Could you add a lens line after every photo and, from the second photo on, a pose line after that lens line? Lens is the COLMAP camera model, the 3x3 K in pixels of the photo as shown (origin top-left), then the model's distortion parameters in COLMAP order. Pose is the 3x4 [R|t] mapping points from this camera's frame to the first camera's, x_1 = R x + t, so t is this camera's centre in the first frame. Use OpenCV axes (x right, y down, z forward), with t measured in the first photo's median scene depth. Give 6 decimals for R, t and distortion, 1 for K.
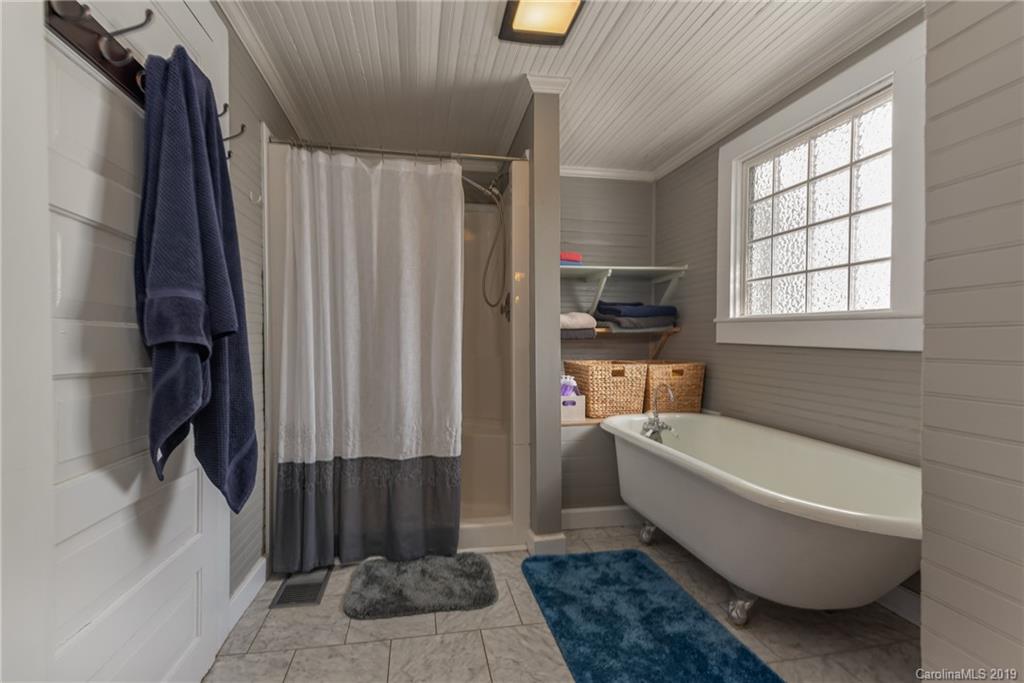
lens RADIAL K [[450.8, 0, 495.1], [0, 450.8, 347.7], [0, 0, 1]] dist [-0.000173, -0.000018]
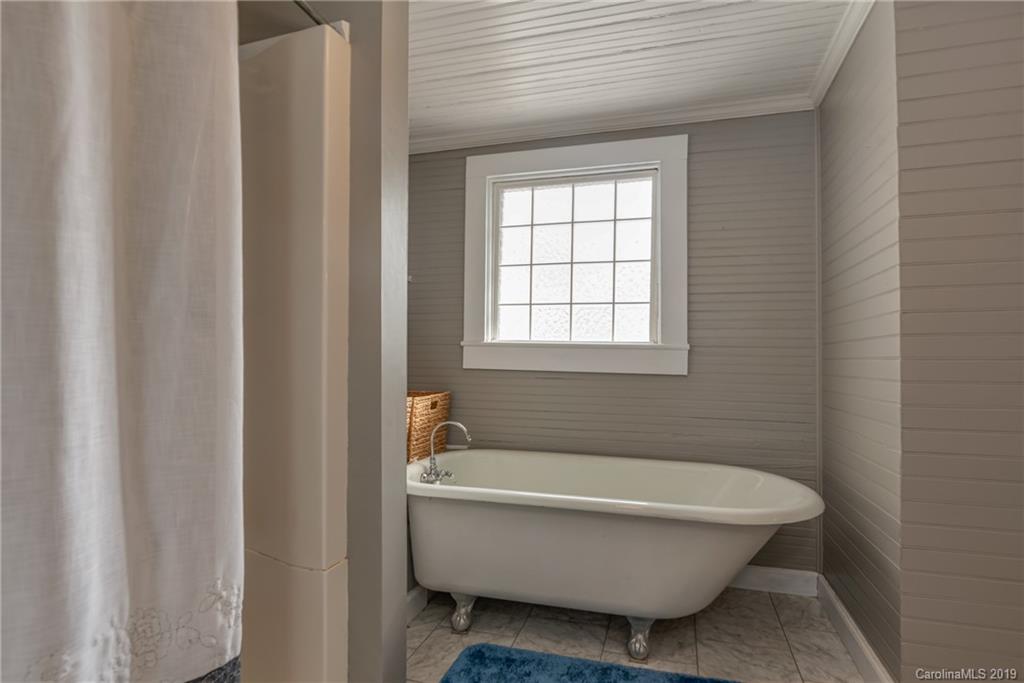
lens RADIAL K [[464.8, 0, 509.4], [0, 464.8, 359.6], [0, 0, 1]] dist [-0.007837, -0.000210]
pose [[0.420234, 0.012046, 0.907336, -0.363266], [0.010439, 0.999782, -0.018108, -0.012263], [-0.907356, 0.017081, 0.420016, 0.603750]]
